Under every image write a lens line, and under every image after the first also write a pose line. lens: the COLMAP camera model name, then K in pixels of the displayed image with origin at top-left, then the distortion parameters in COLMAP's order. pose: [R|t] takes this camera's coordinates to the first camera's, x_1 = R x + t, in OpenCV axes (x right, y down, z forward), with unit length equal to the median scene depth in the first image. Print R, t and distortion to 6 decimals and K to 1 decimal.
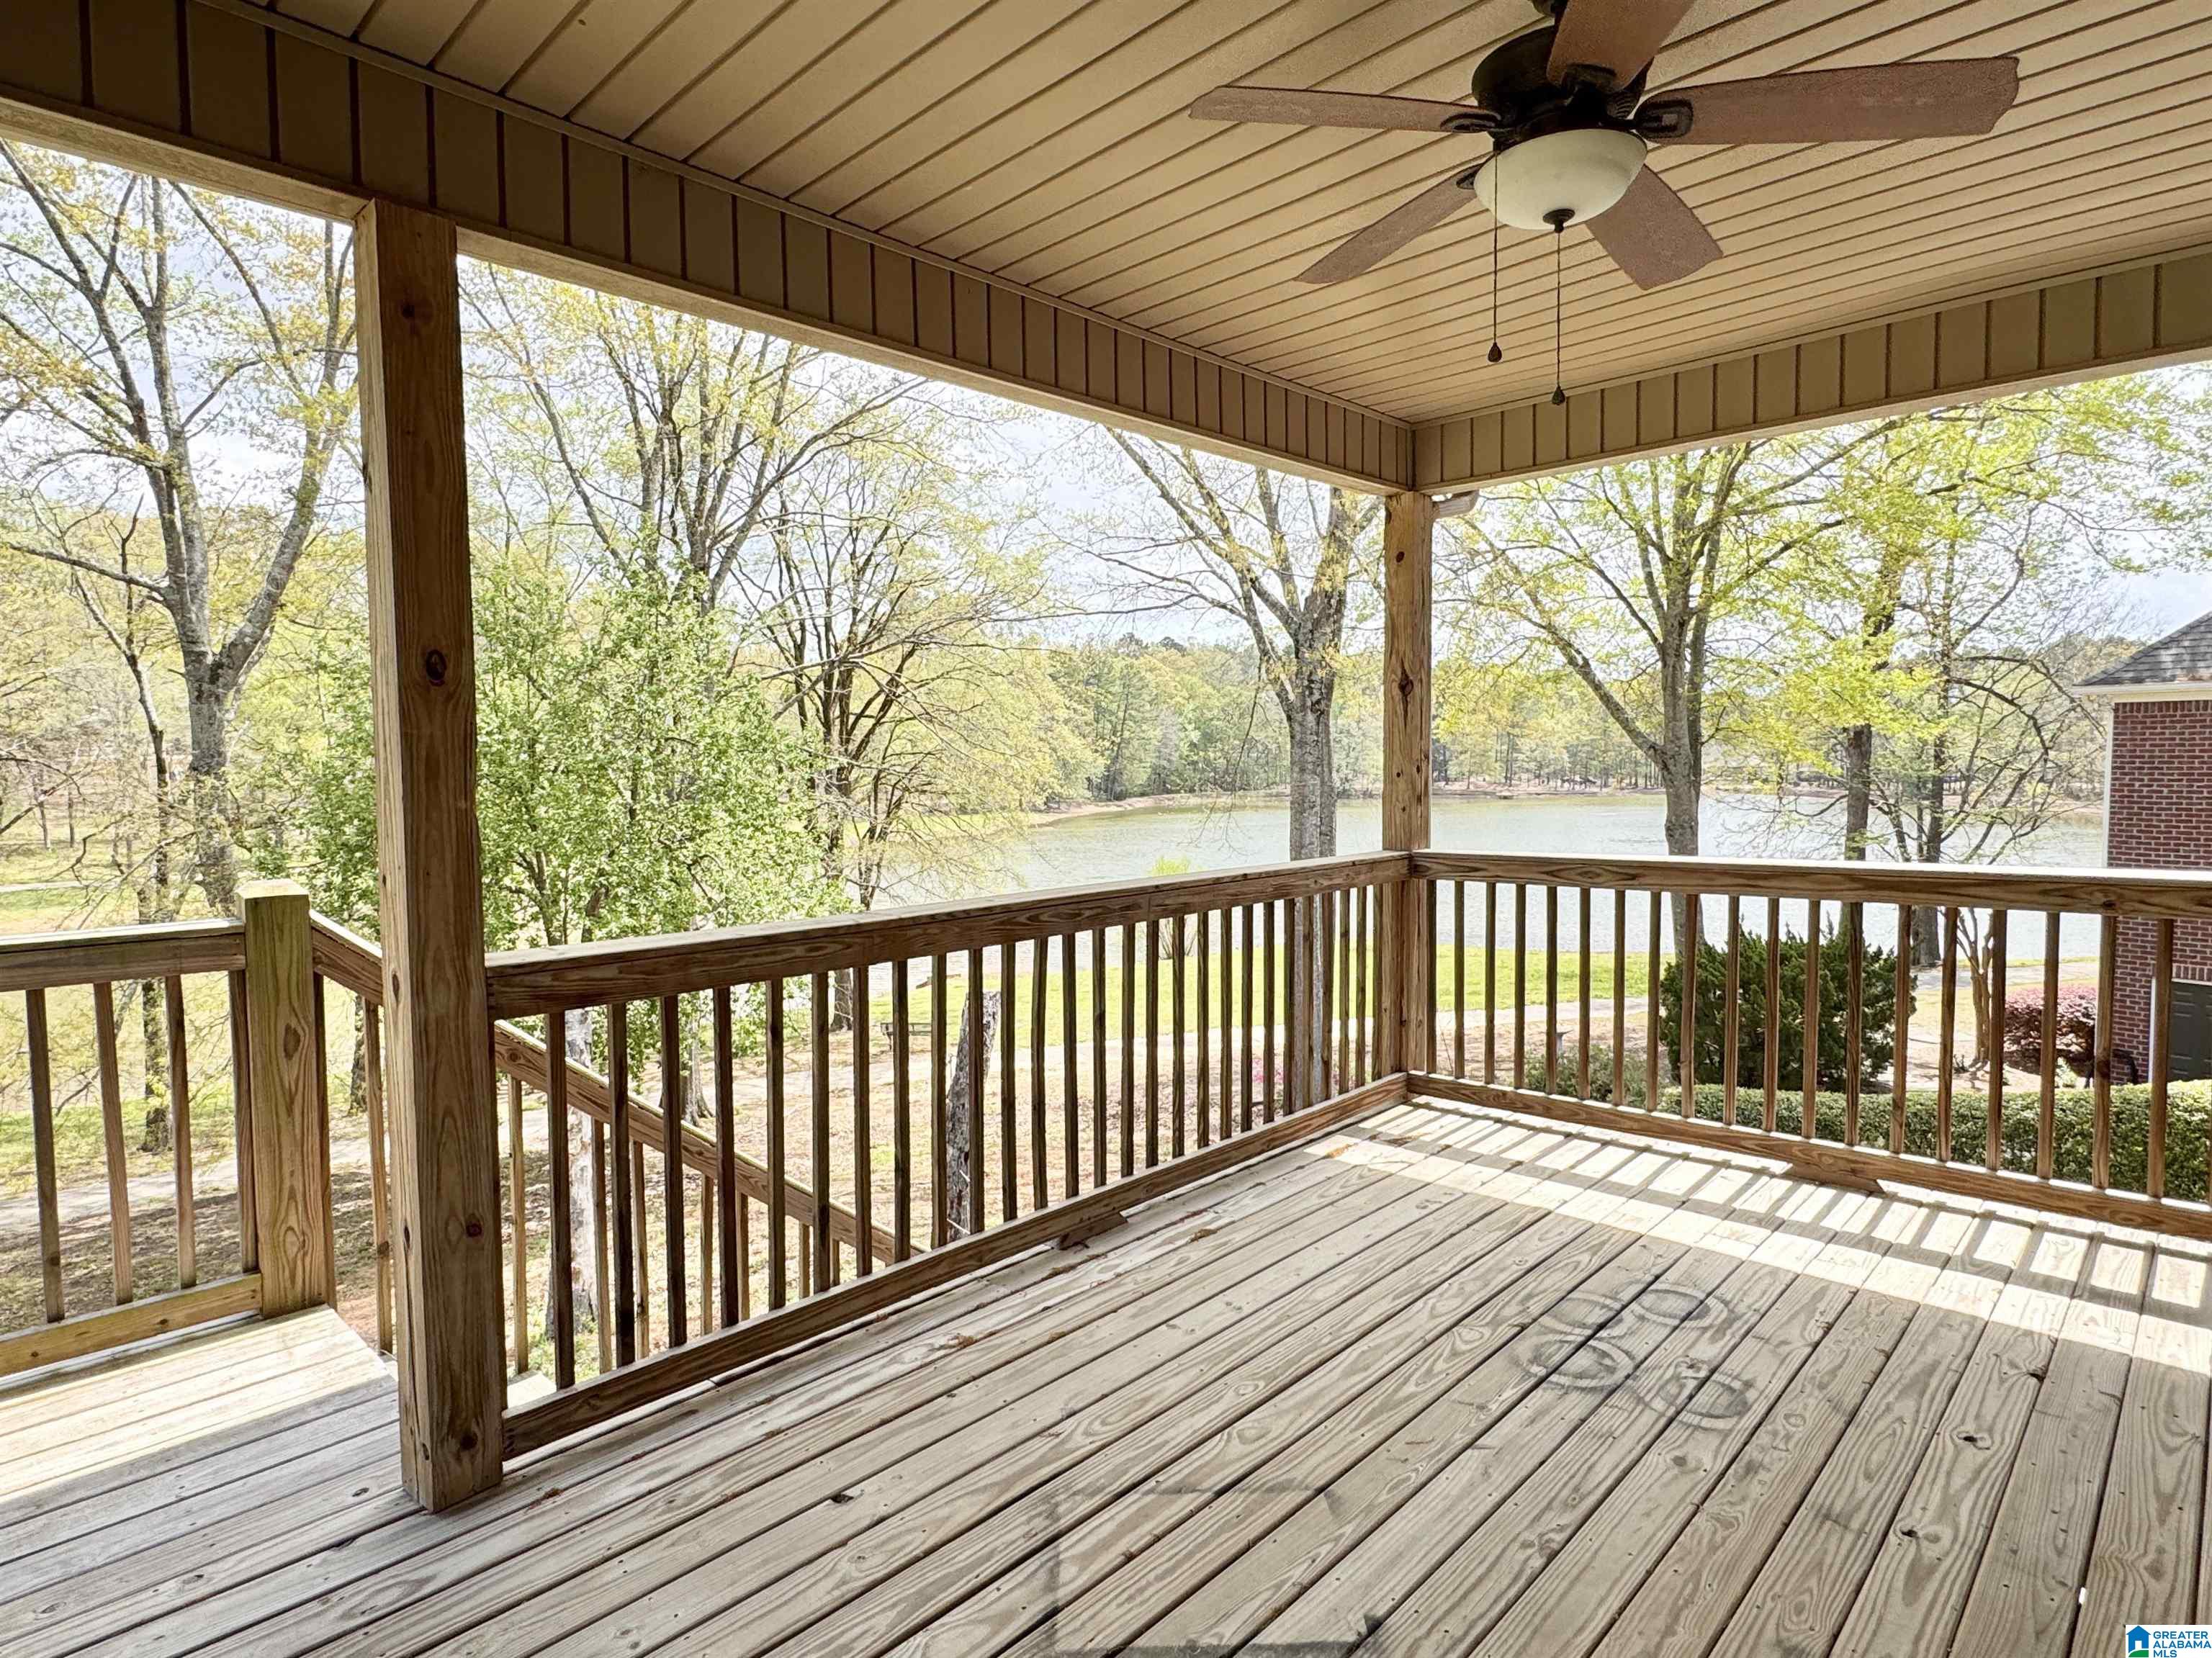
lens RADIAL K [[1219.0, 0, 1106.0], [0, 1219.0, 829.0], [0, 0, 1]] dist [0.018010, -0.001019]
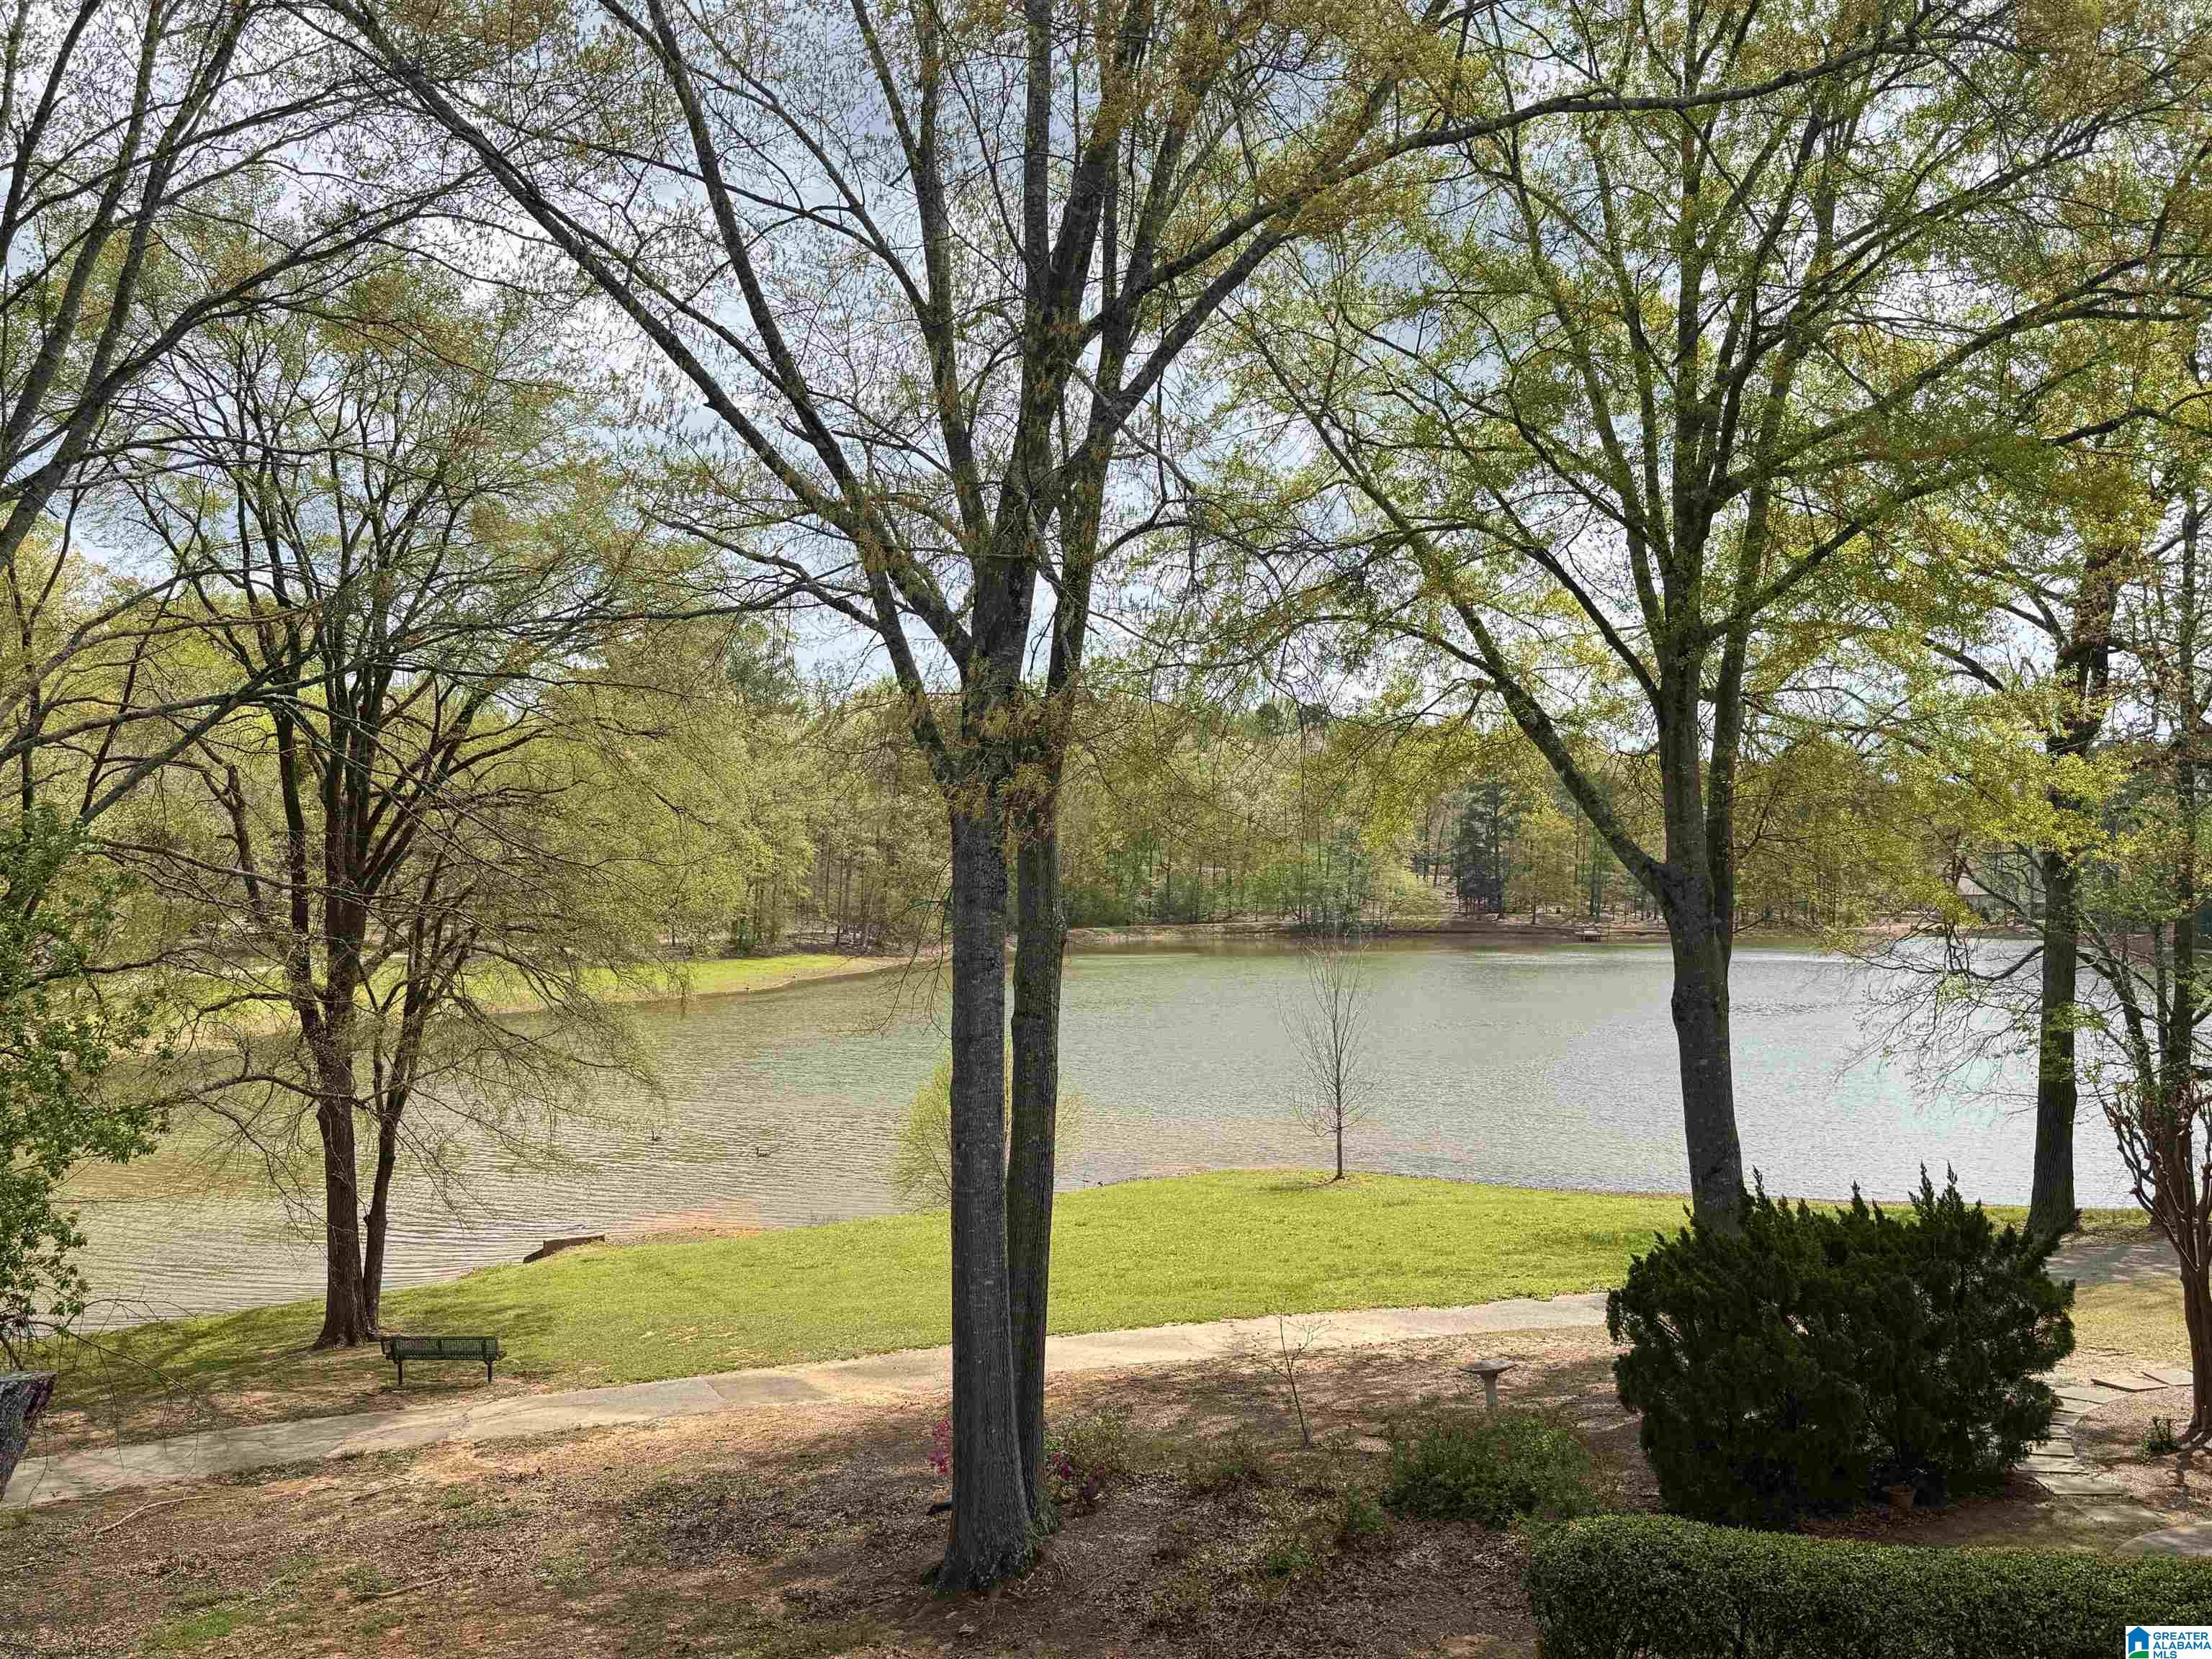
lens RADIAL K [[1872.5, 0, 1106.0], [0, 1872.5, 829.5], [0, 0, 1]] dist [0.162452, -0.275589]
pose [[0.997919, 0.010225, 0.063658, 0.101616], [-0.005042, 0.996696, -0.081061, -0.007648], [-0.064277, 0.080571, 0.994674, 0.089827]]
